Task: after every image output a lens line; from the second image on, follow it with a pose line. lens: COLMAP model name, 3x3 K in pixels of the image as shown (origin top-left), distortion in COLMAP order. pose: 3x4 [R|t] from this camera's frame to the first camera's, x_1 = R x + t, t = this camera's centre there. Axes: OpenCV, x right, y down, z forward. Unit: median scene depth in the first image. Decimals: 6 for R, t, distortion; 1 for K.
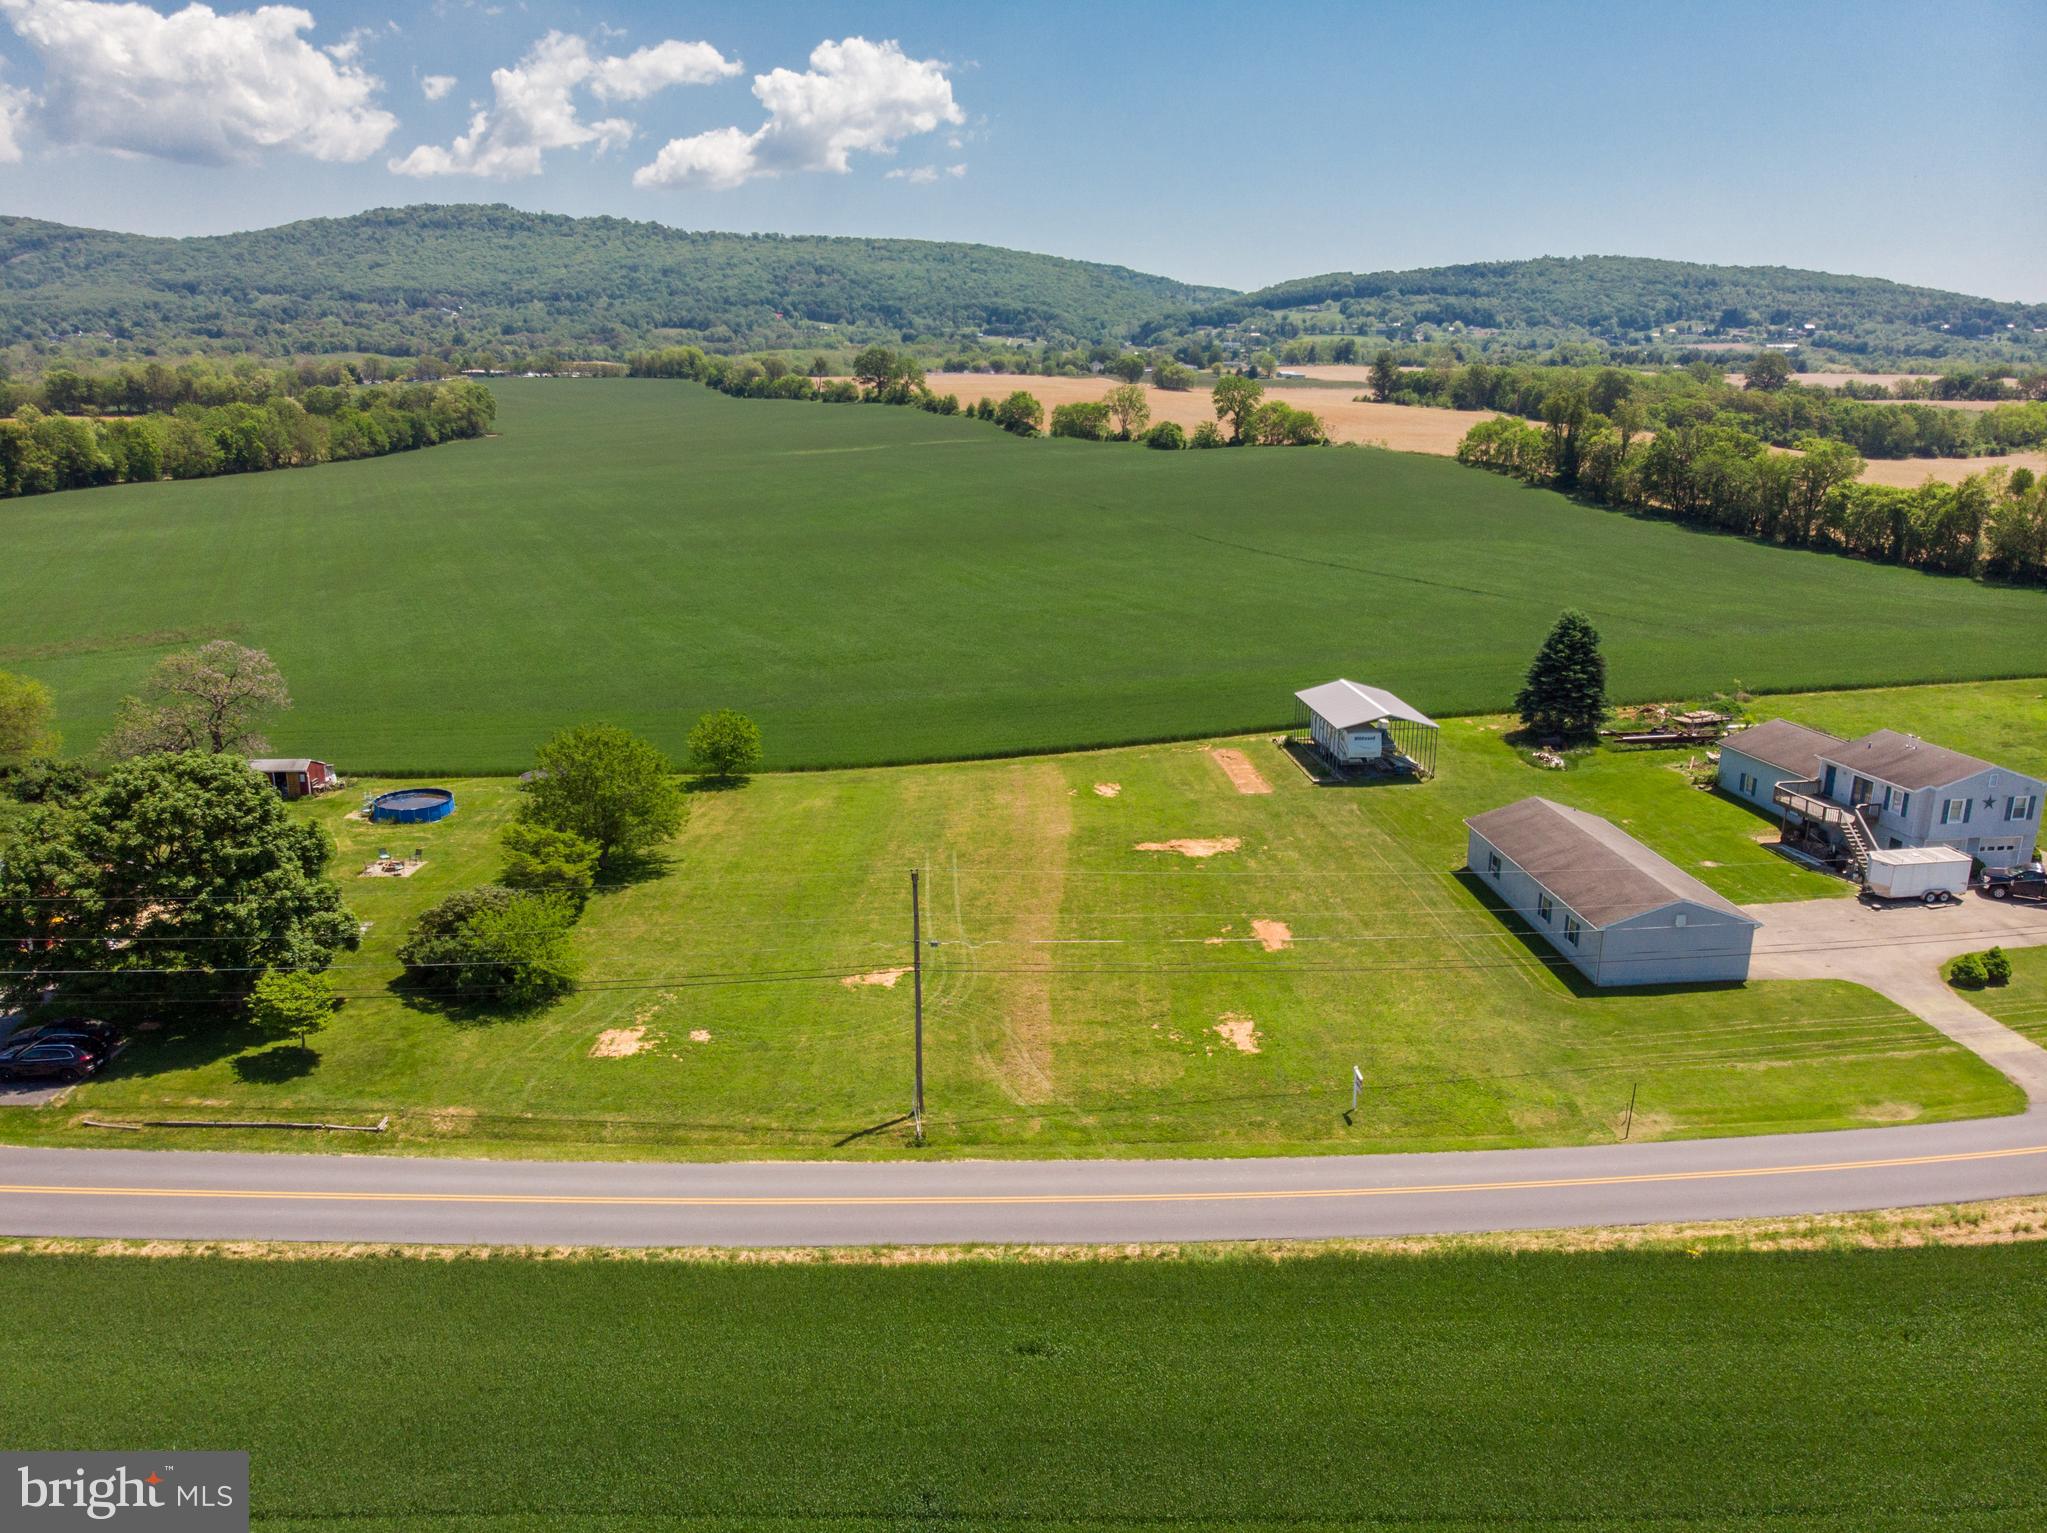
lens RADIAL K [[1519.9, 0, 1025.8], [0, 1519.9, 769.9], [0, 0, 1]] dist [-0.018296, 0.037436]
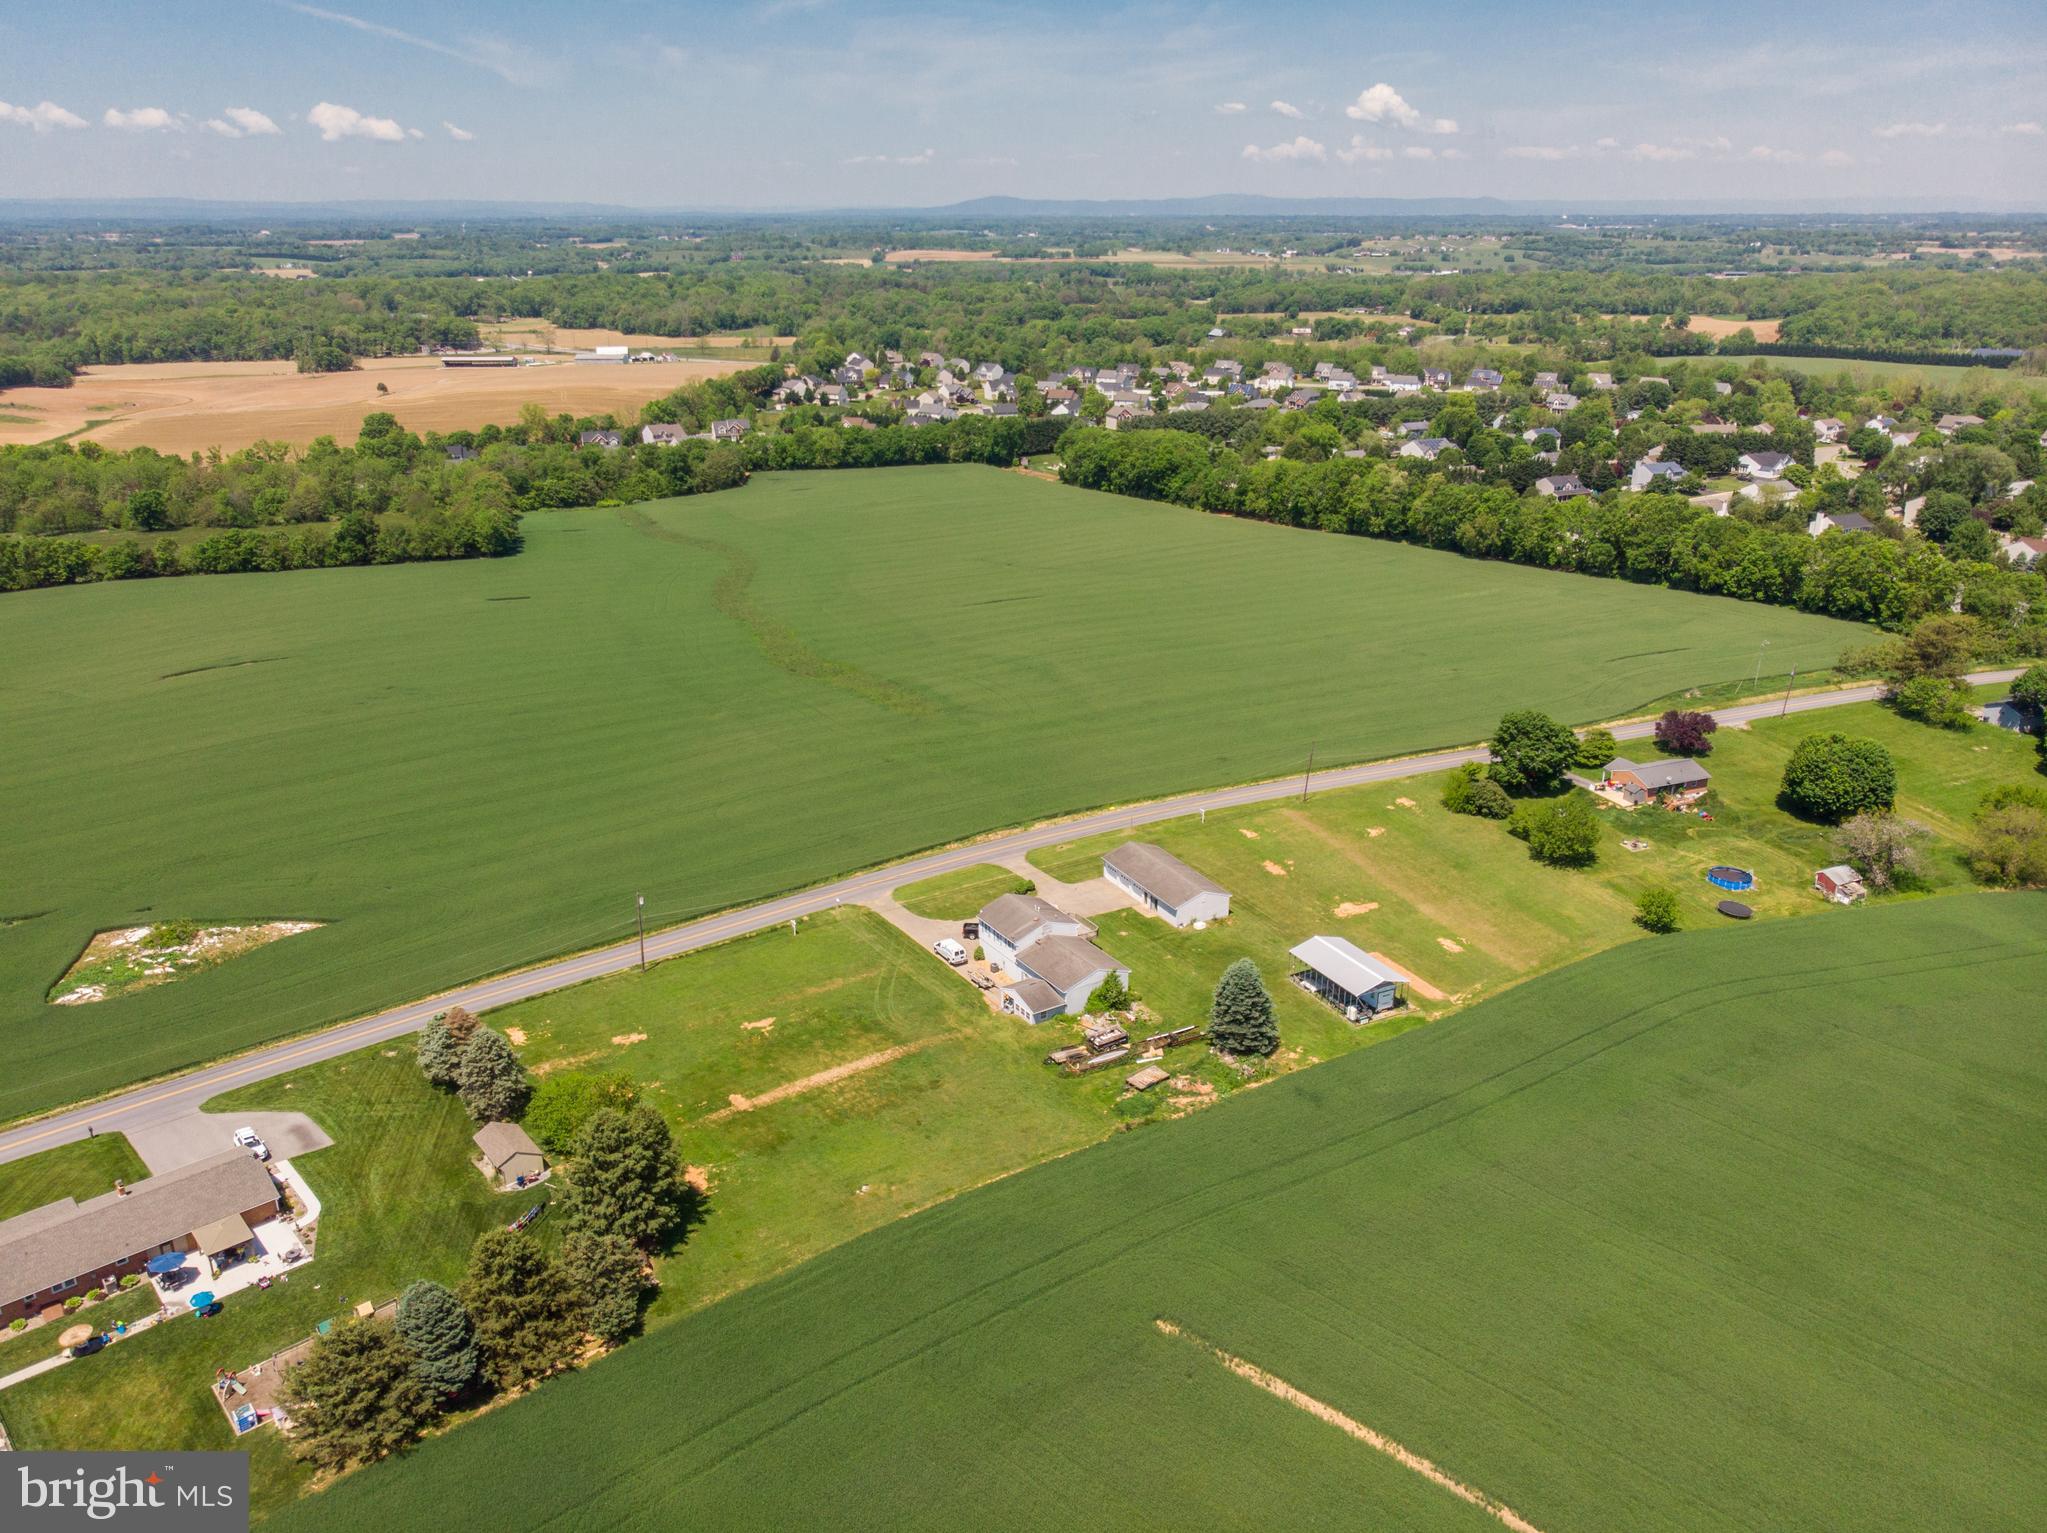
lens RADIAL K [[1505.2, 0, 1025.5], [0, 1505.2, 800.0], [0, 0, 1]] dist [0.030195, -0.050566]
pose [[-0.922081, 0.133242, -0.363335, 0.243301], [-0.110997, 0.808358, 0.578132, -0.234621], [0.370737, 0.573414, -0.730583, 0.441274]]
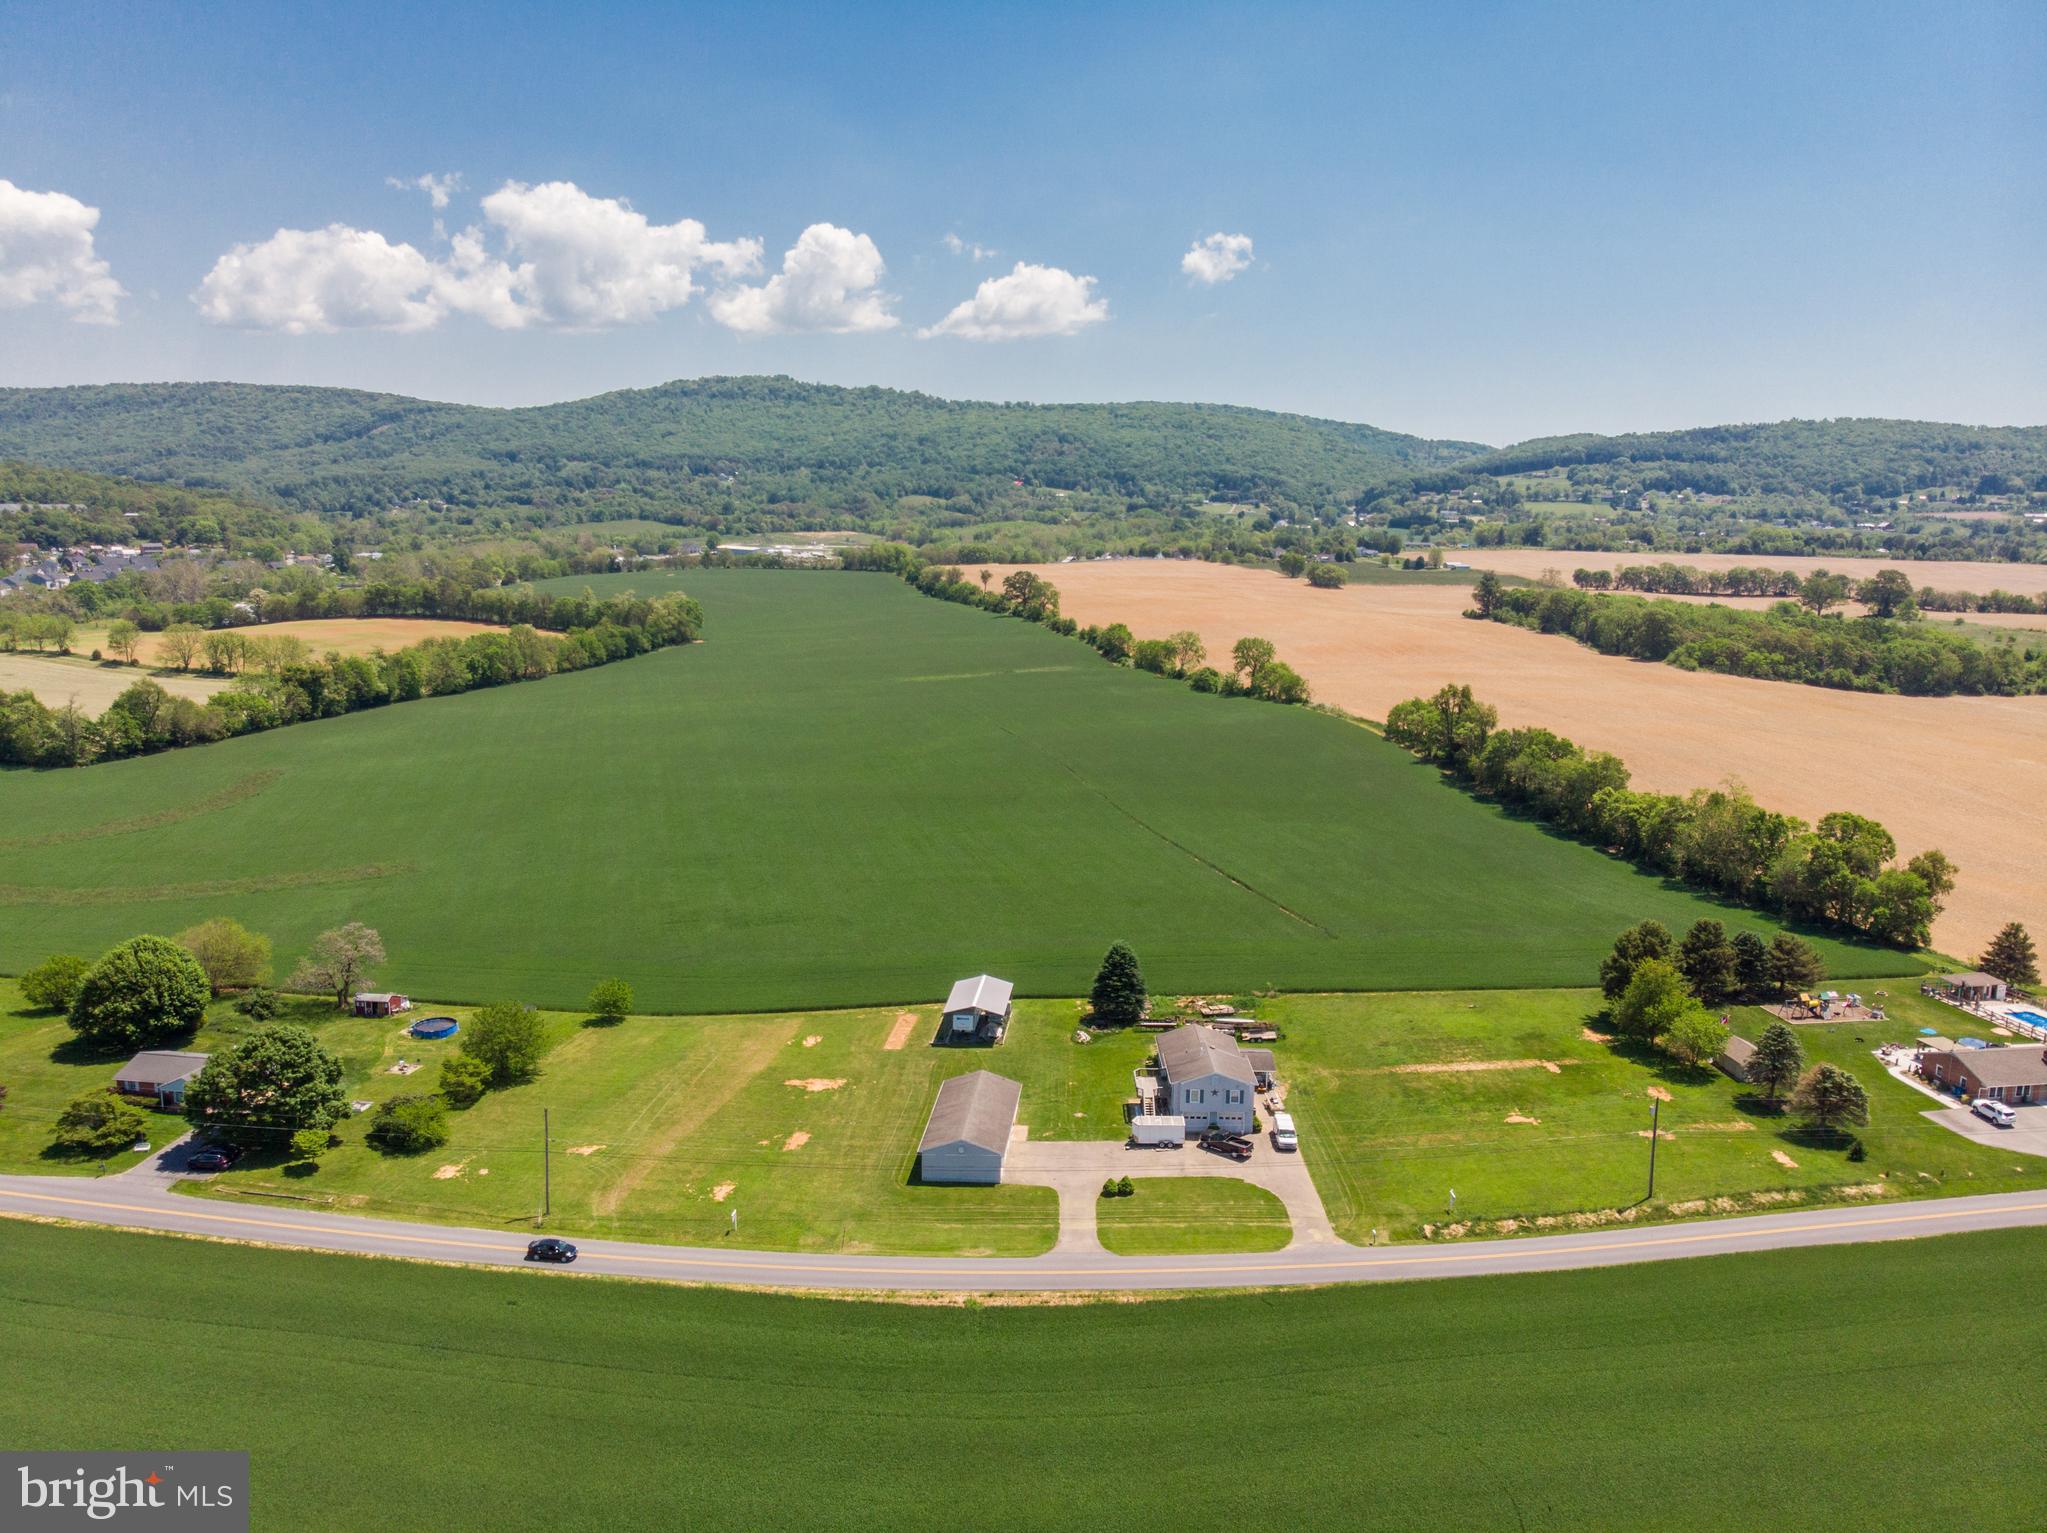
lens RADIAL K [[1519.9, 0, 1025.8], [0, 1519.9, 769.9], [0, 0, 1]] dist [-0.018296, 0.037436]
pose [[0.985351, 0.032610, -0.167392, 0.128141], [-0.047077, 0.995420, -0.083200, -0.036274], [0.163912, 0.089862, 0.982373, -0.151816]]
